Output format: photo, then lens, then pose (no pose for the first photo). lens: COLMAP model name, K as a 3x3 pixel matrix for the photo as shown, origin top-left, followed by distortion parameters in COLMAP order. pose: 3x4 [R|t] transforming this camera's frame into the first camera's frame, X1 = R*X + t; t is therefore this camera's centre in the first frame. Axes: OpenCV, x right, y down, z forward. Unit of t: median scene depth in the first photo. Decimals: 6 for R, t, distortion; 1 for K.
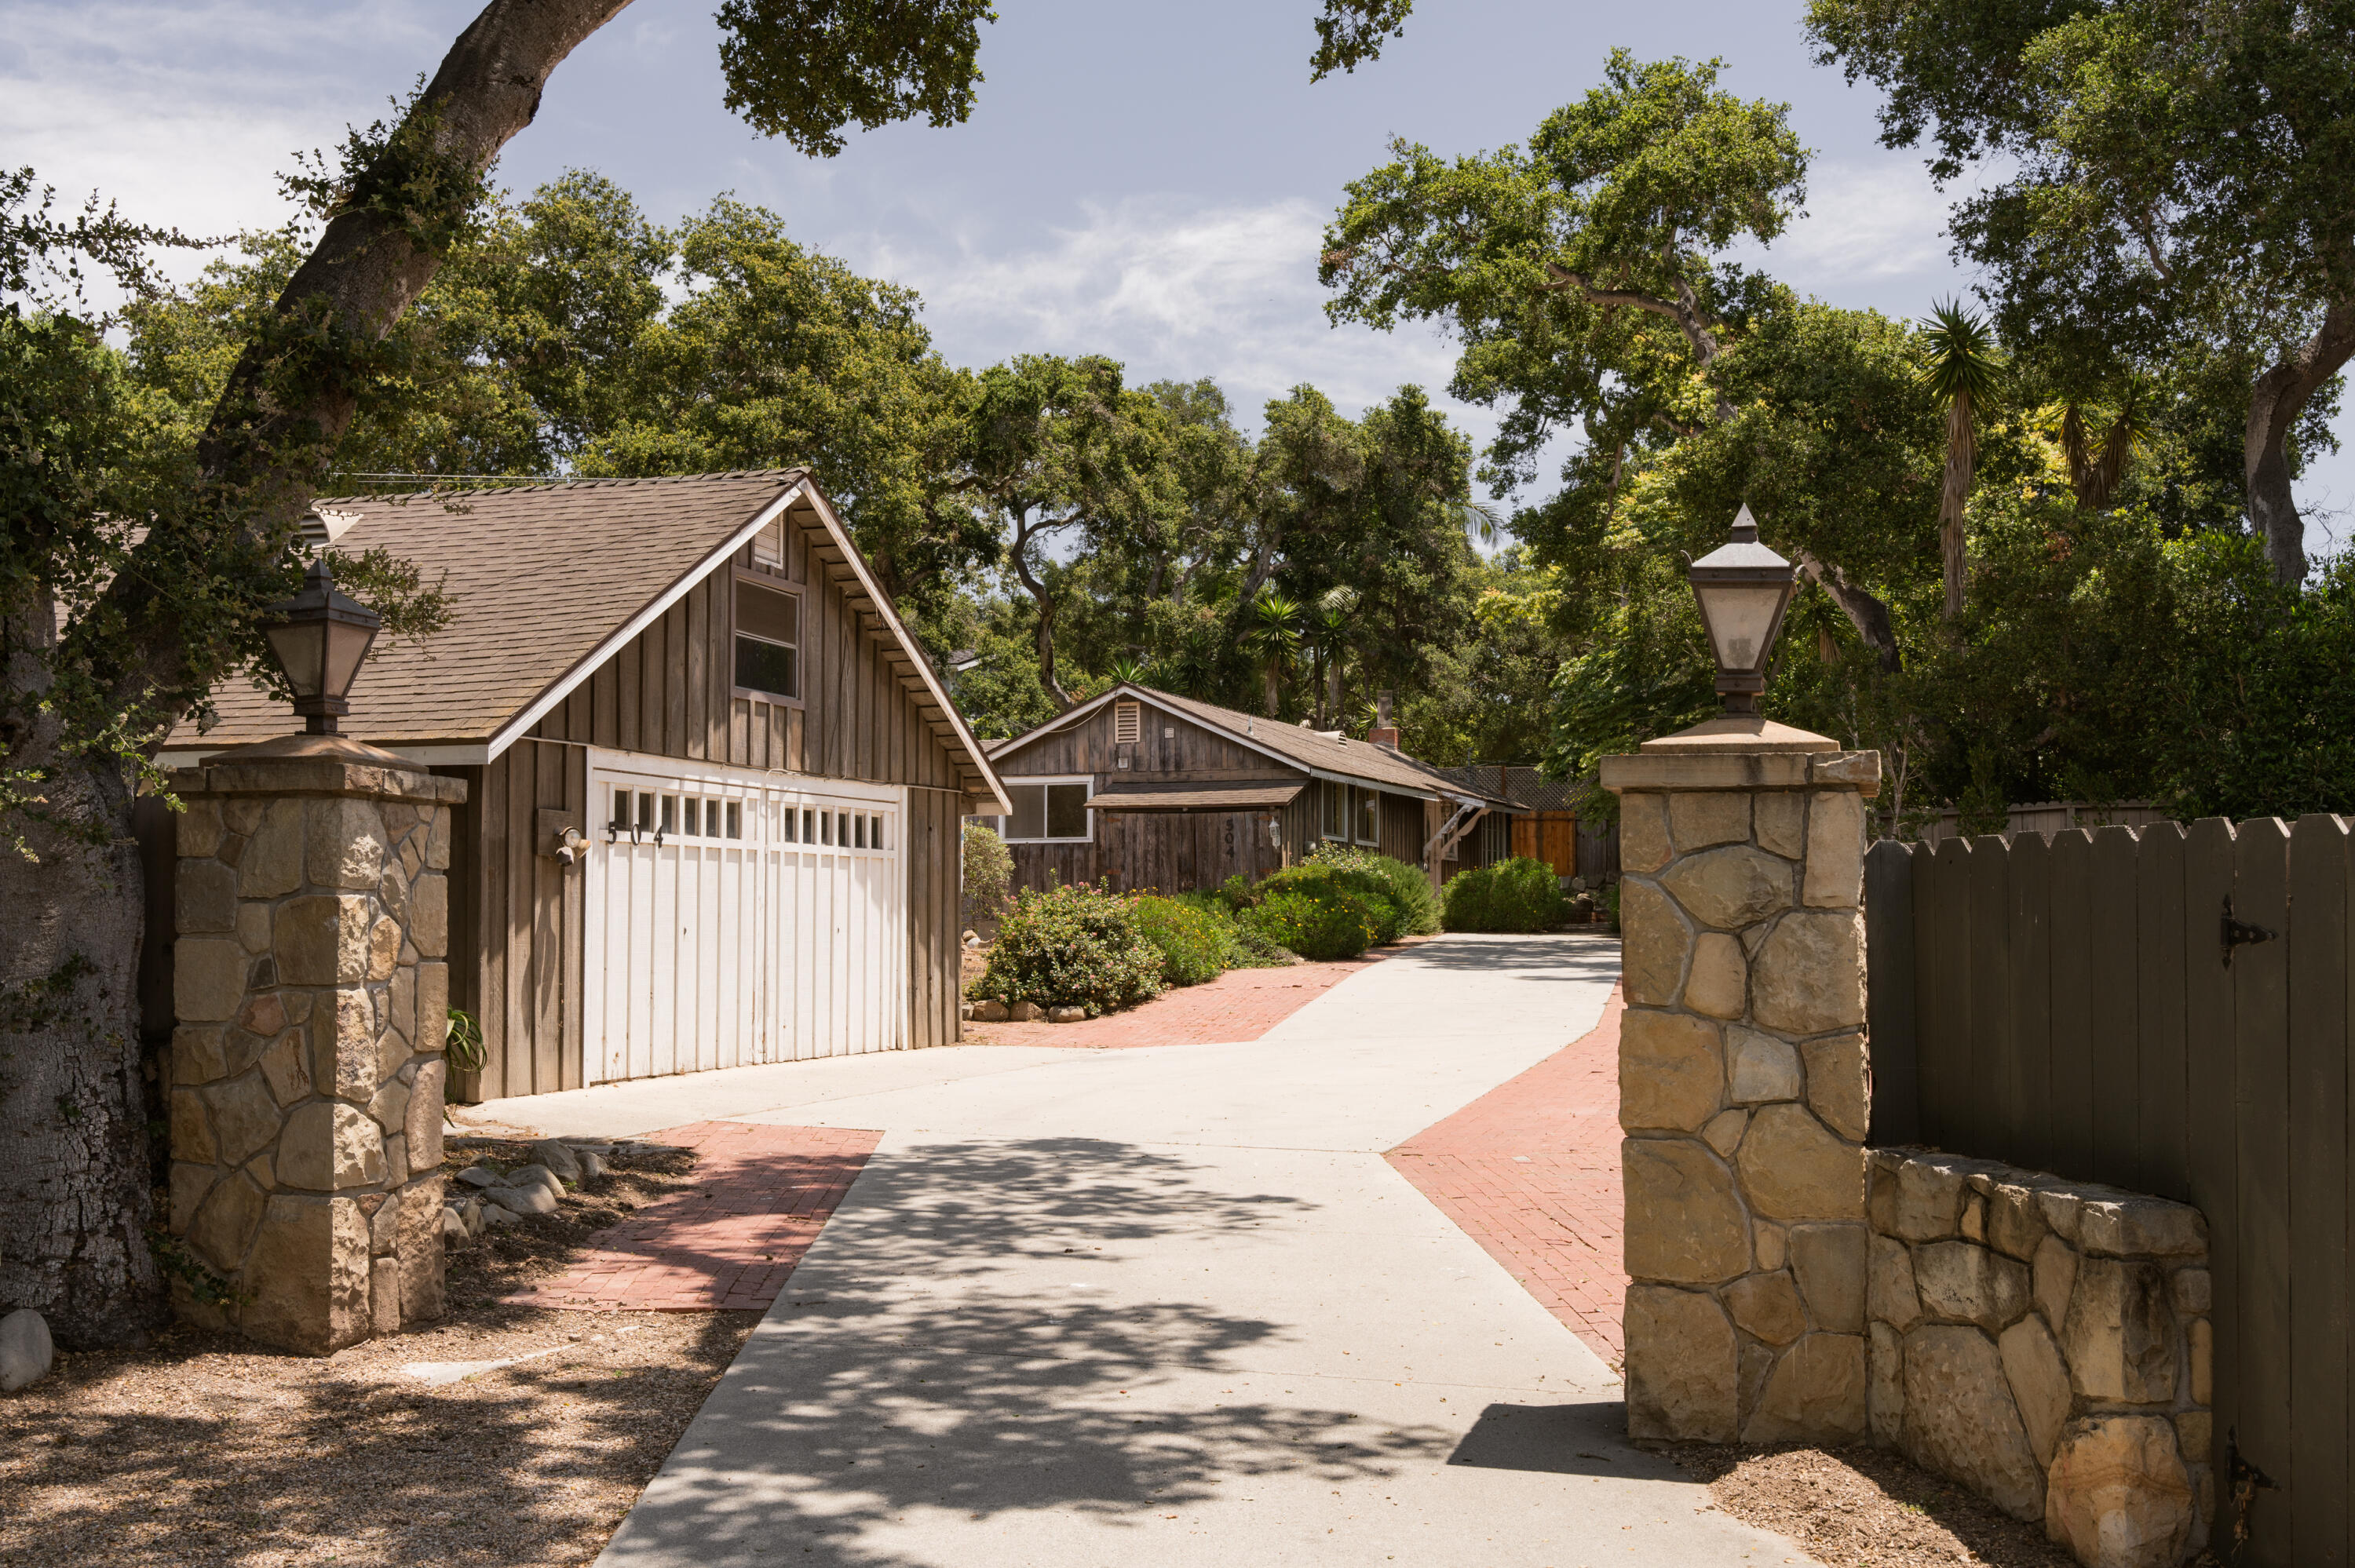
lens RADIAL K [[2255.1, 0, 1187.3], [0, 2255.1, 842.0], [0, 0, 1]] dist [0.003685, 0.000000]
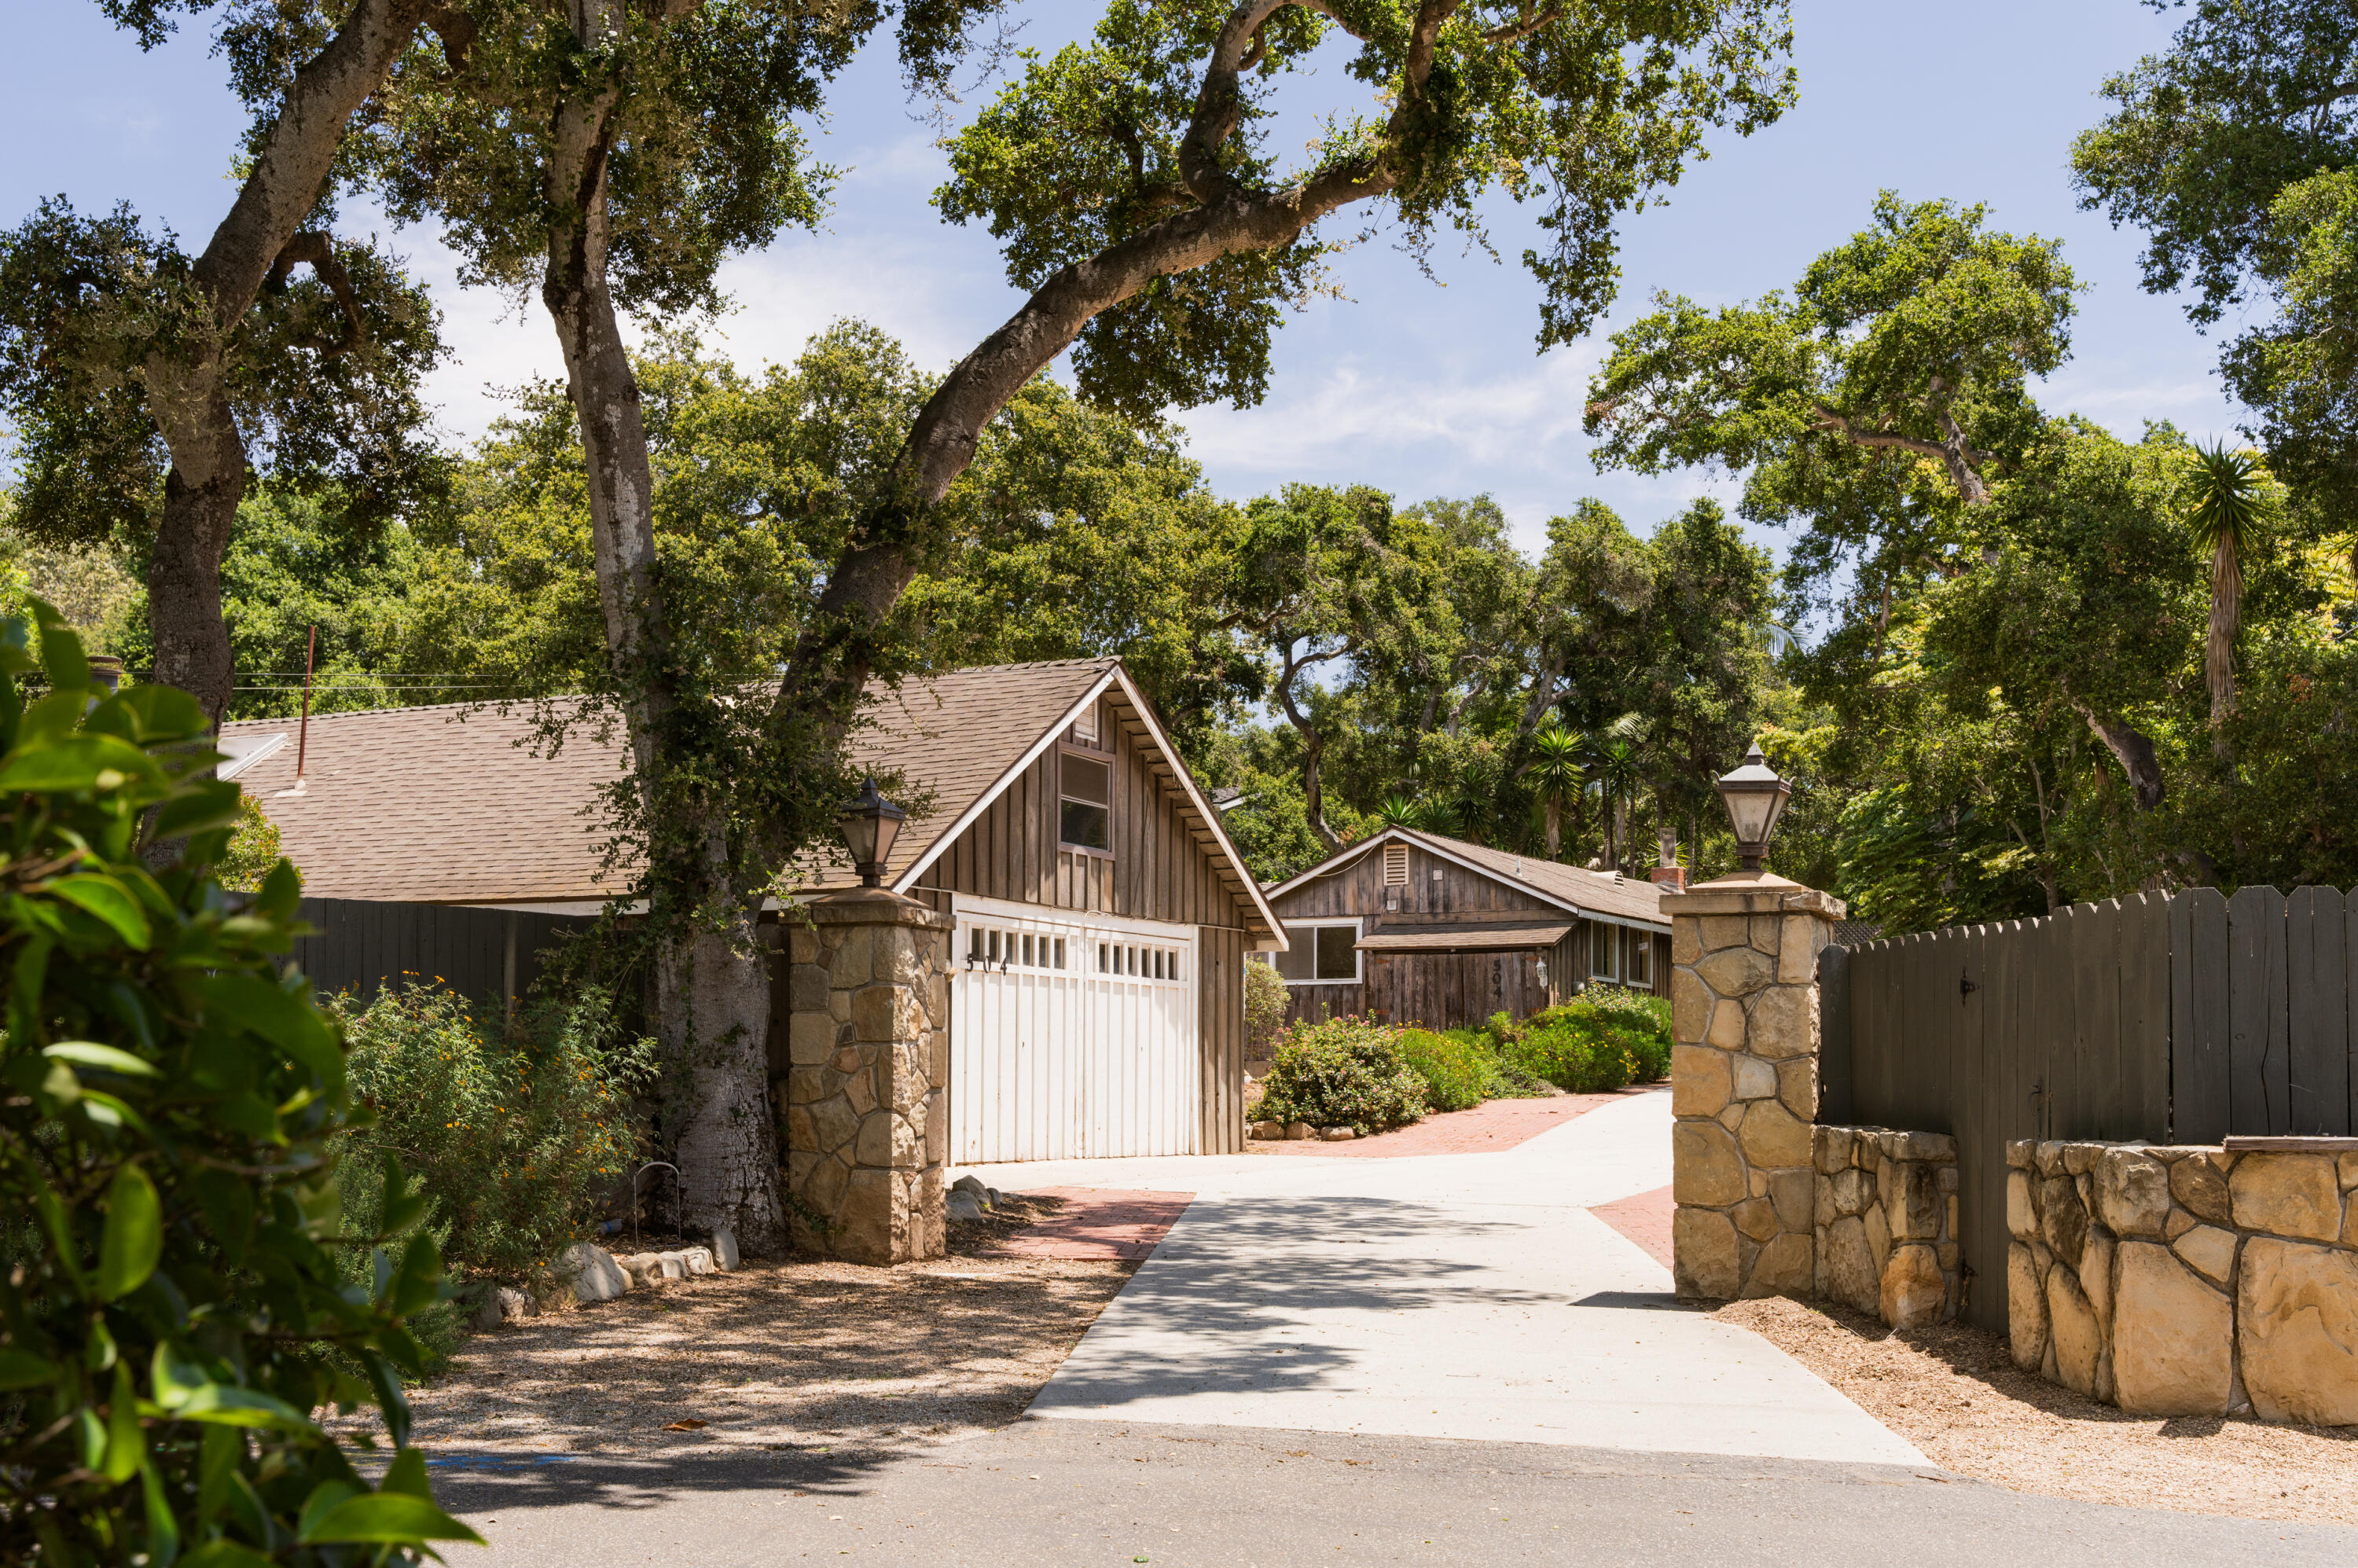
lens RADIAL K [[2577.8, 0, 1118.9], [0, 2577.8, 1011.7], [0, 0, 1]] dist [-0.000817, 0.000000]
pose [[0.990701, -0.000499, -0.136054, 0.009961], [0.001246, 0.999985, 0.005404, 0.008524], [0.136049, -0.005523, 0.990687, -0.215429]]
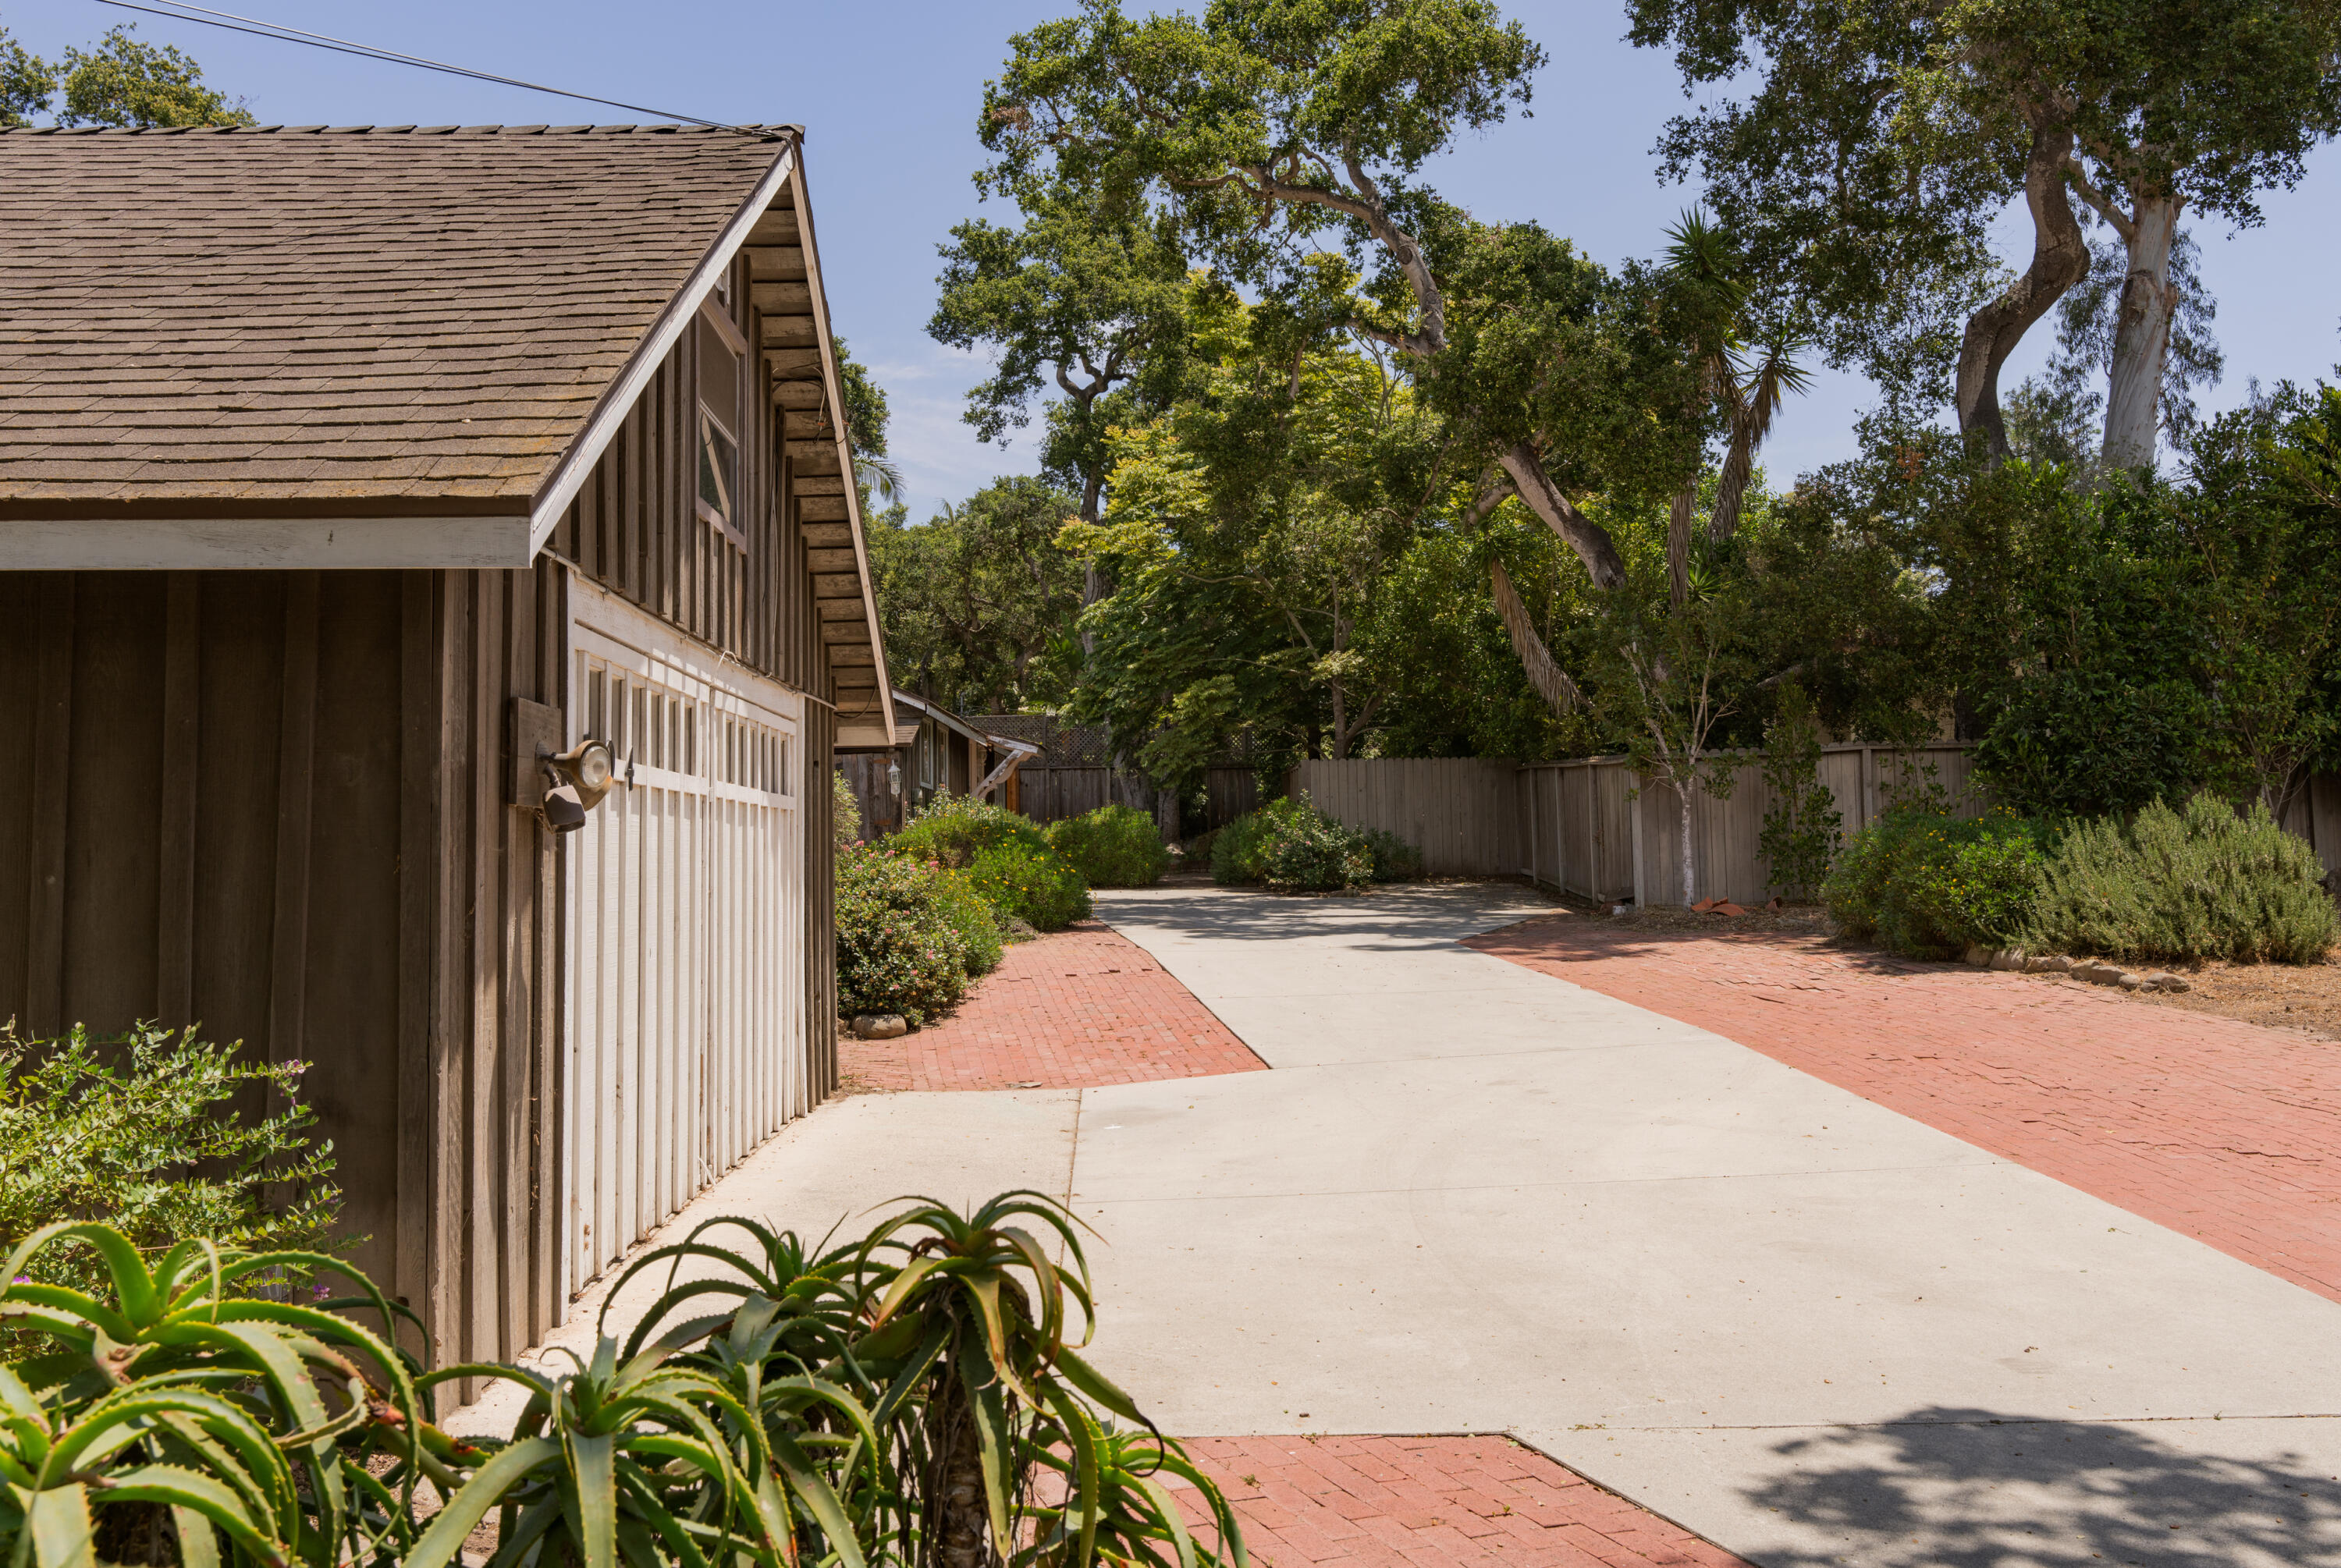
lens RADIAL K [[1980.9, 0, 1149.9], [0, 1980.9, 695.0], [0, 0, 1]] dist [0.004227, -0.009735]
pose [[0.940673, 0.014730, 0.338995, -0.158366], [0.002180, 0.998774, -0.049448, 0.002060], [-0.339308, 0.047254, 0.939488, 0.315885]]
